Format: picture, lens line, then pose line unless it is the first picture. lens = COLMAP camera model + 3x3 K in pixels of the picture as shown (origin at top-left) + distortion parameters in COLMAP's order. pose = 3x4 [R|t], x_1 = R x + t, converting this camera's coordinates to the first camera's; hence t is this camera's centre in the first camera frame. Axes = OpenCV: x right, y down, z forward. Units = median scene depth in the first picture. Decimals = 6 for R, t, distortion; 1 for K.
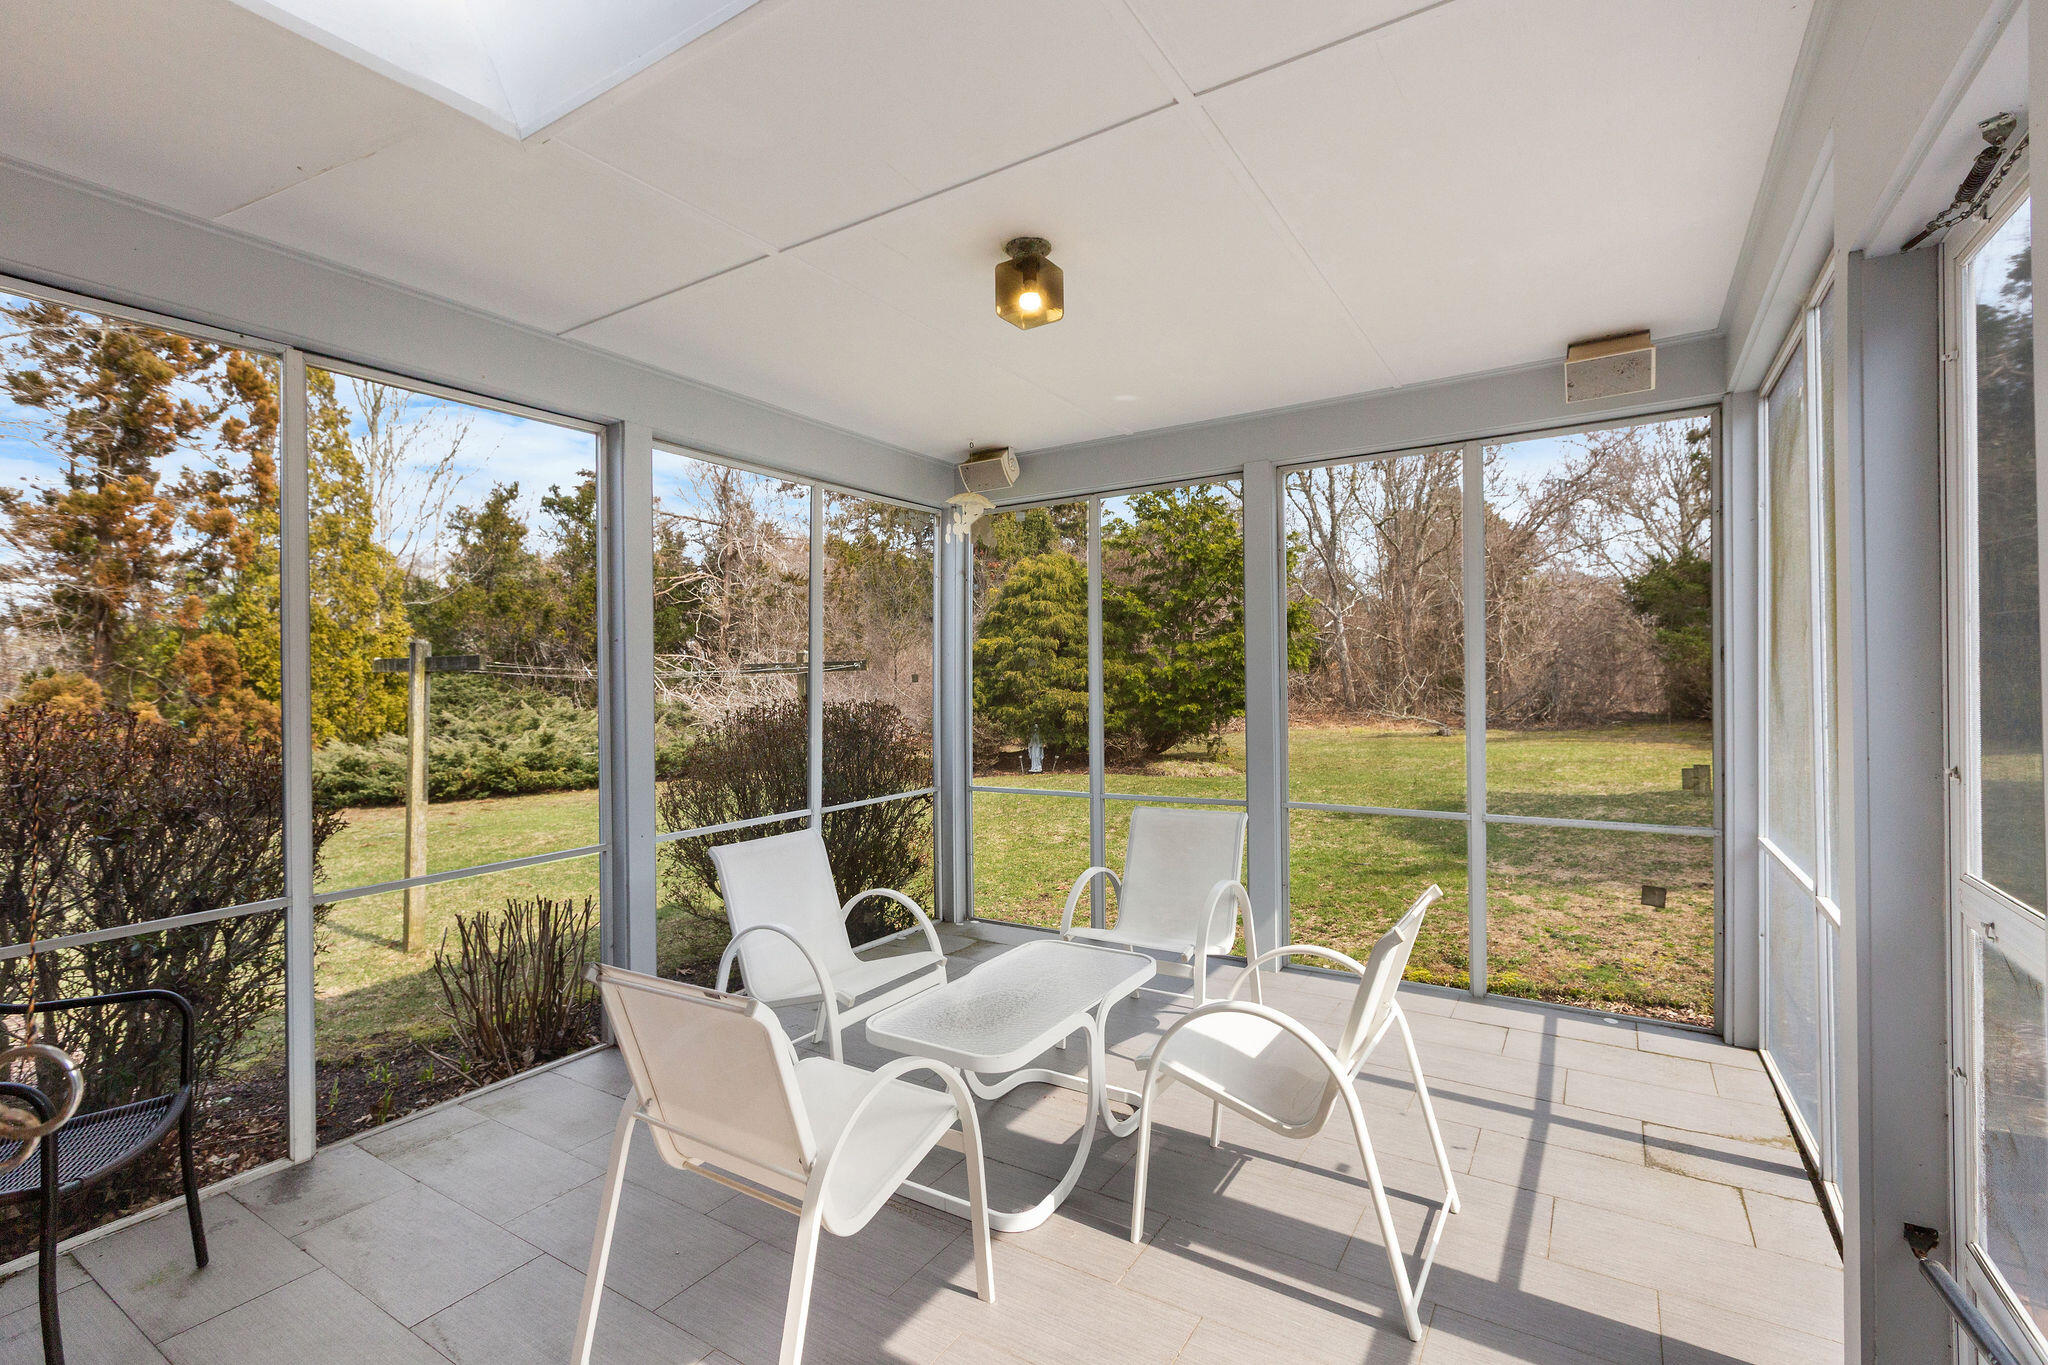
lens RADIAL K [[923.4, 0, 1024.2], [0, 923.4, 678.2], [0, 0, 1]] dist [0.007385, -0.002803]
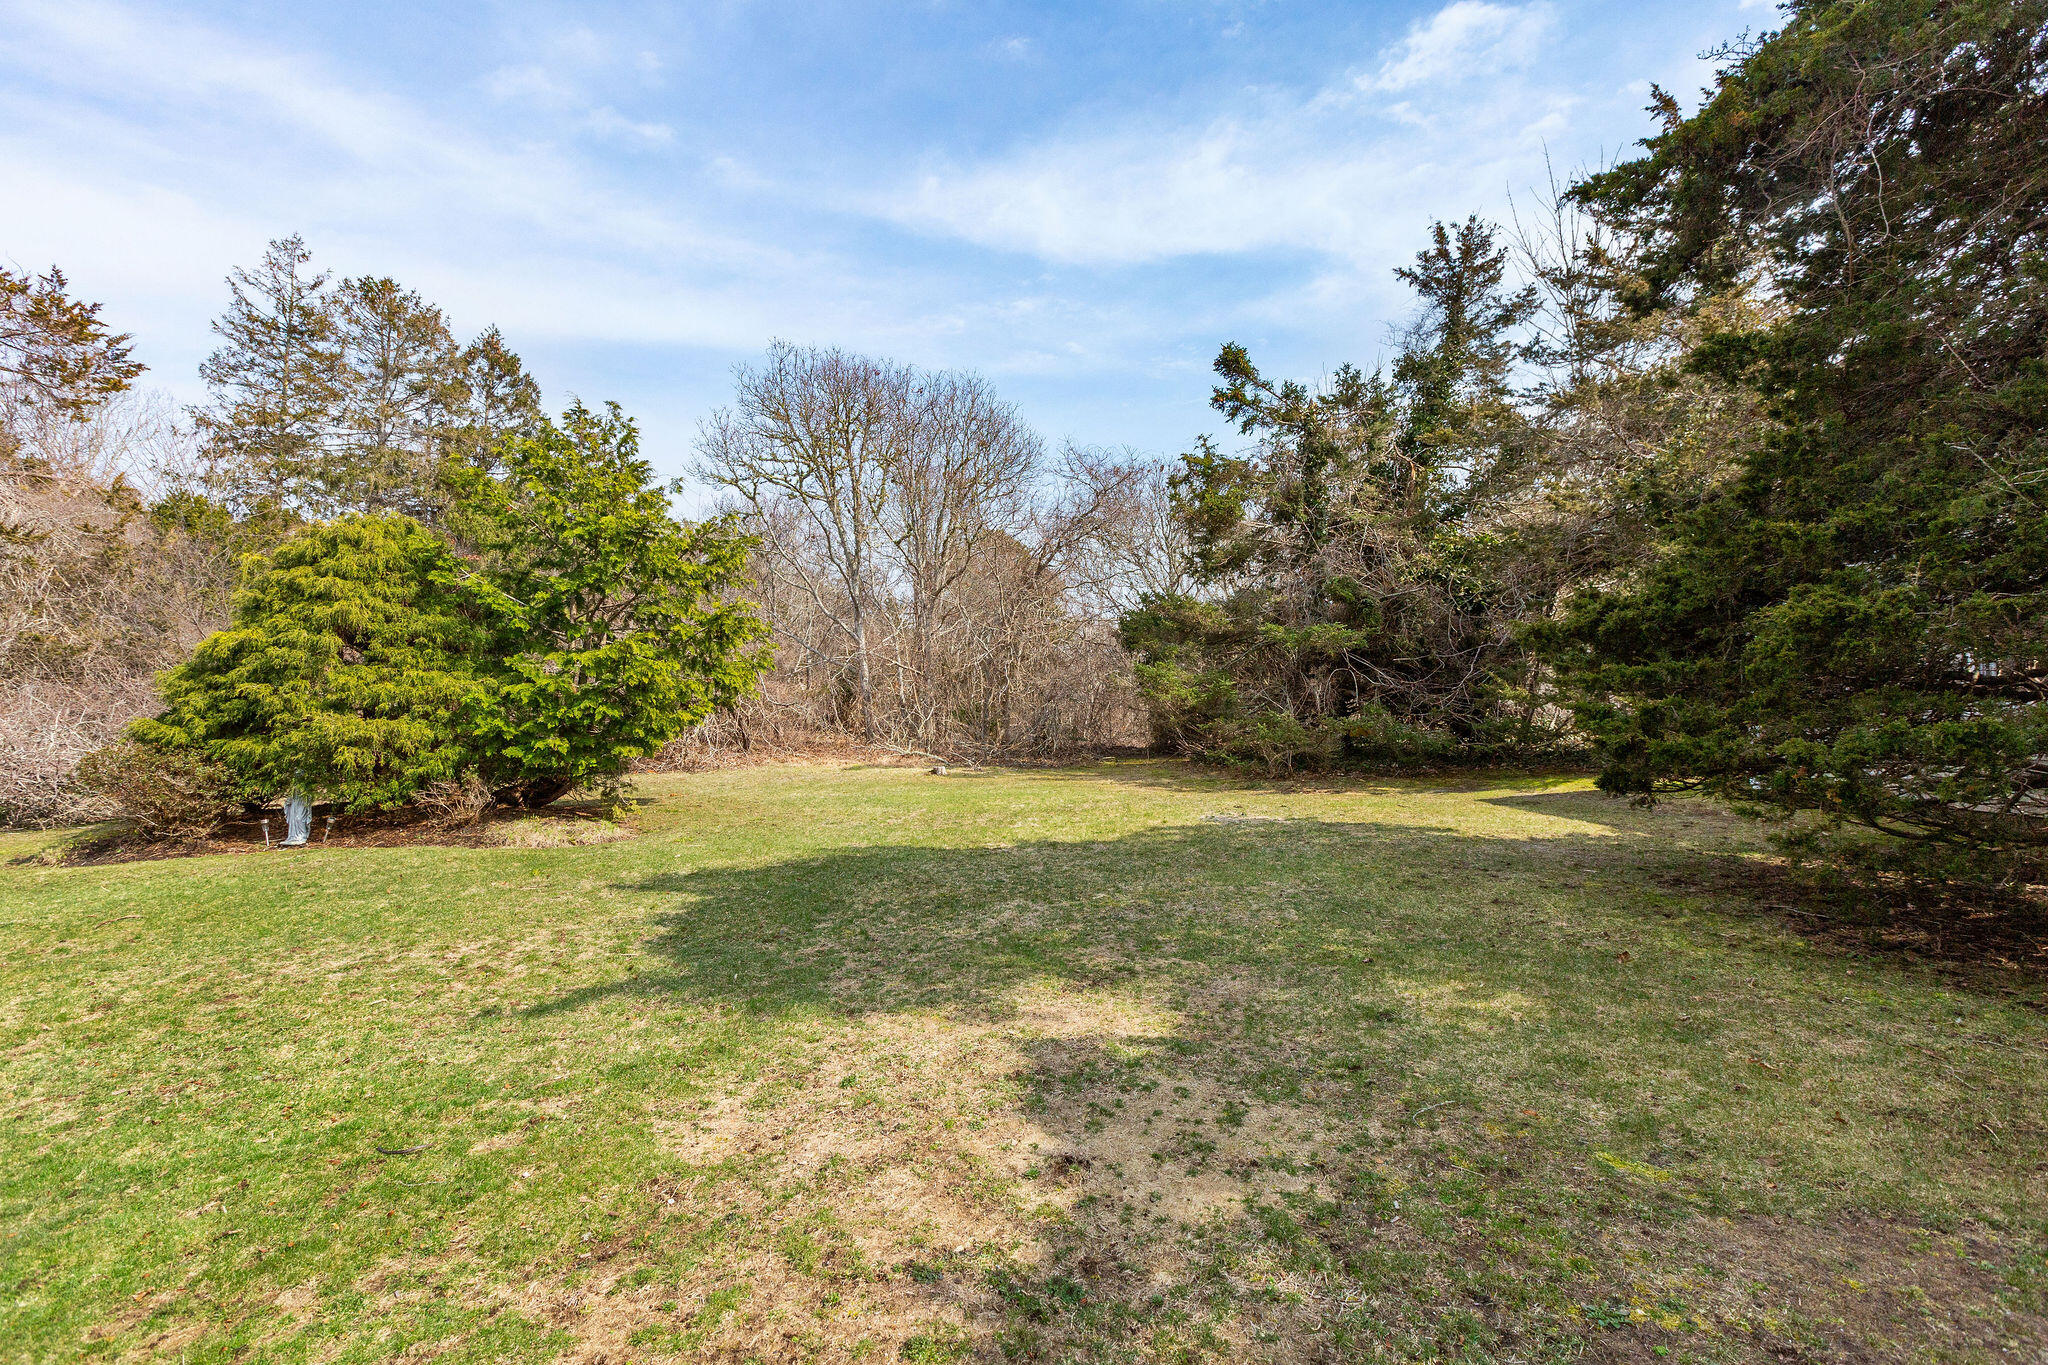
lens RADIAL K [[923.4, 0, 1017.3], [0, 923.4, 672.6], [0, 0, 1]] dist [0.007385, -0.002803]
pose [[0.902232, 0.037366, 0.429630, 0.178039], [-0.022106, 0.998937, -0.040456, -0.001200], [-0.430685, 0.027003, 0.902098, 0.206251]]
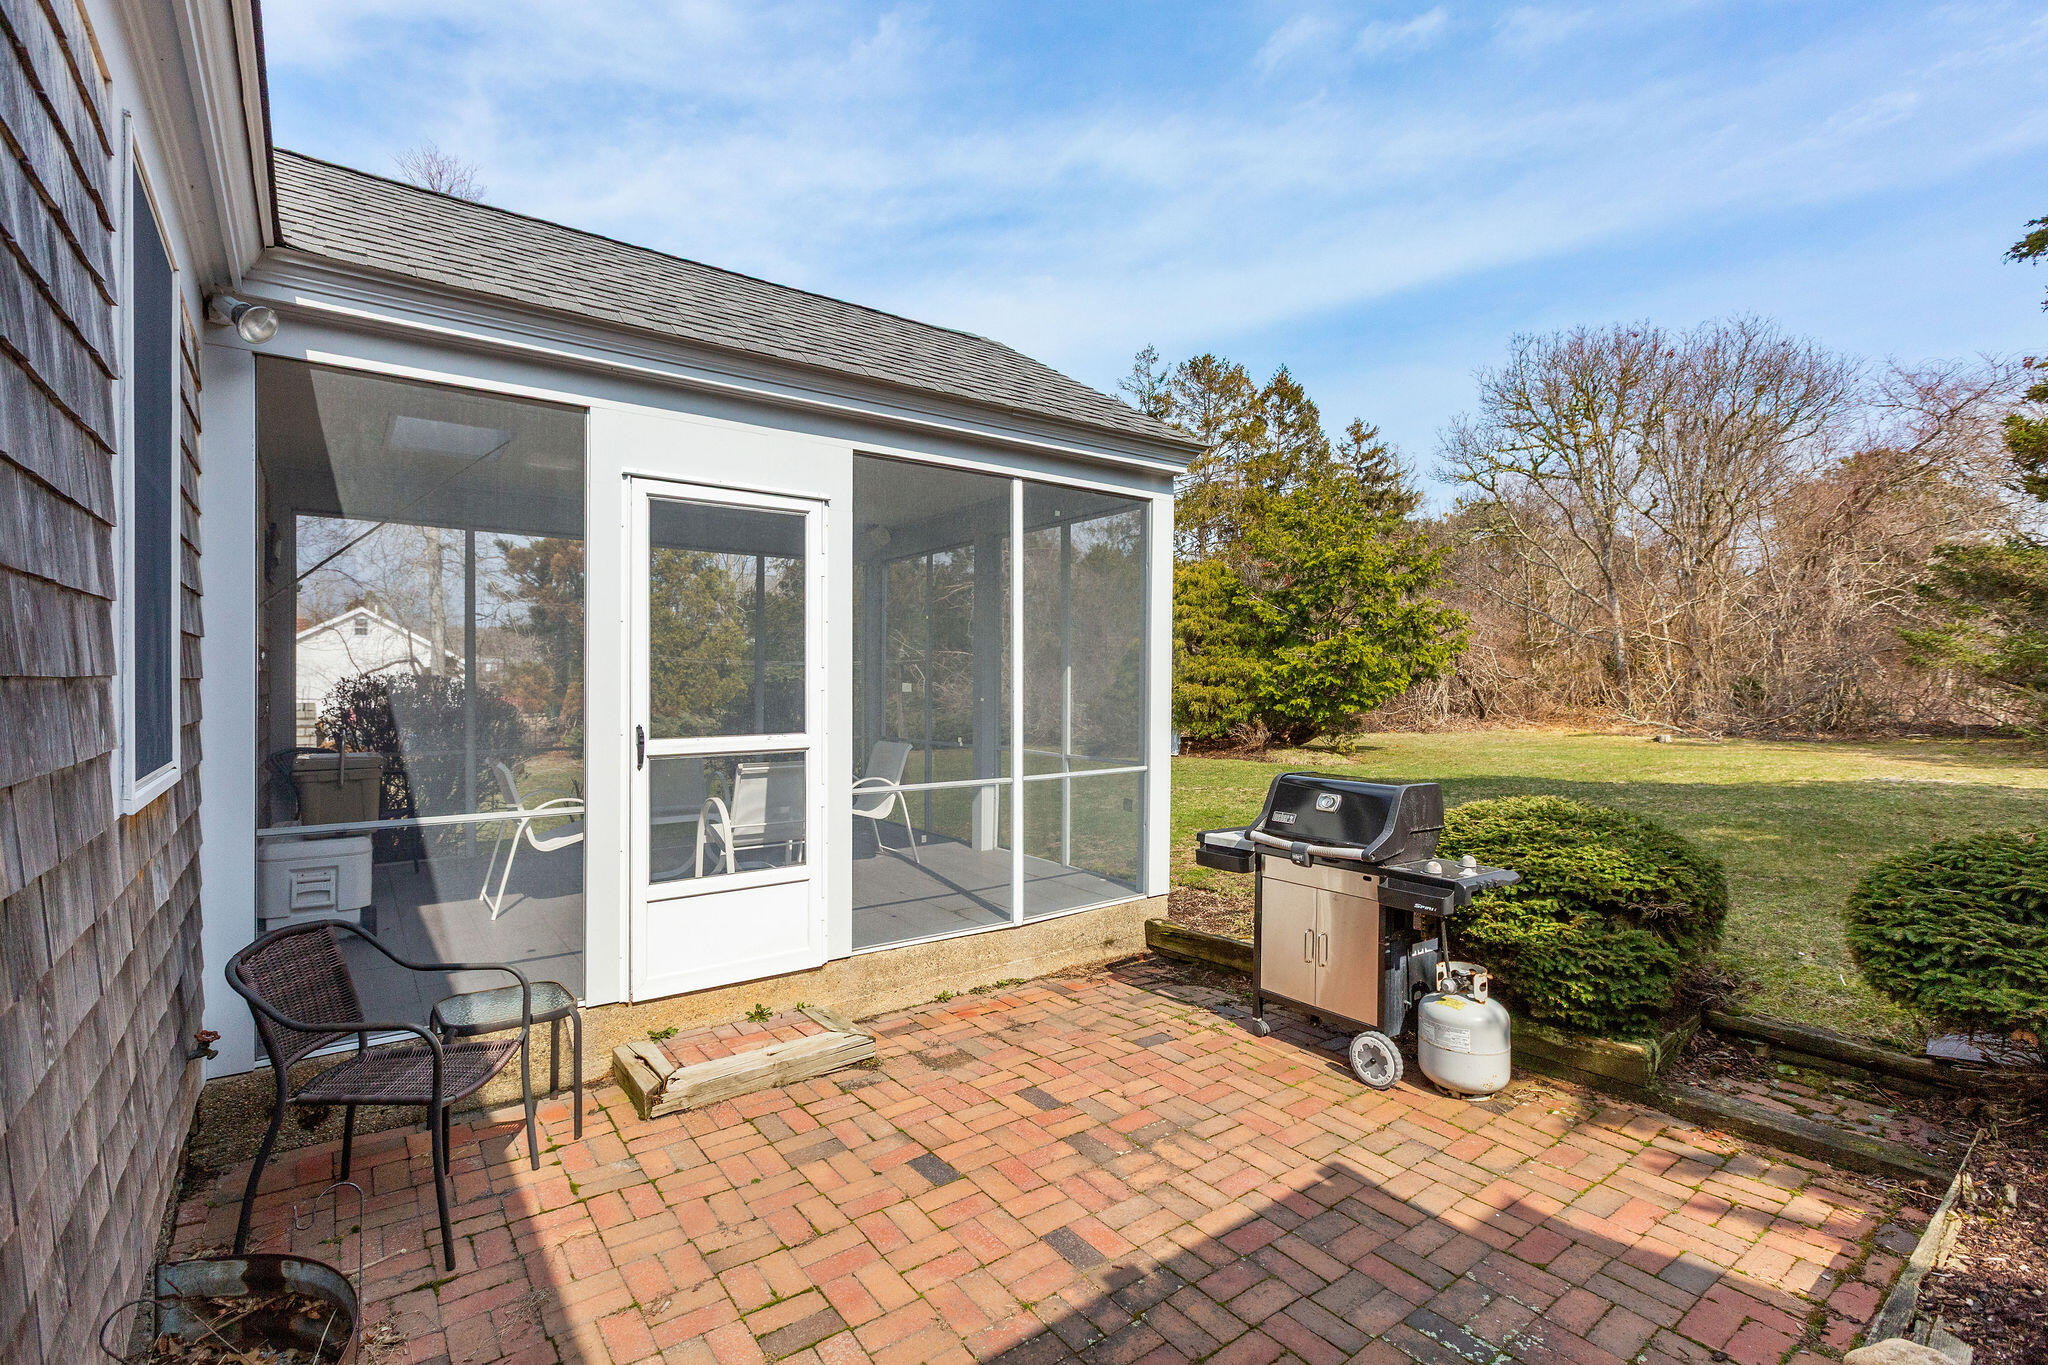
lens RADIAL K [[923.4, 0, 1019.4], [0, 923.4, 683.1], [0, 0, 1]] dist [0.007385, -0.002803]
pose [[0.935045, 0.013892, -0.354257, 0.233318], [-0.011626, 0.999896, 0.008524, 0.003733], [0.354338, -0.003852, 0.935109, -0.130660]]
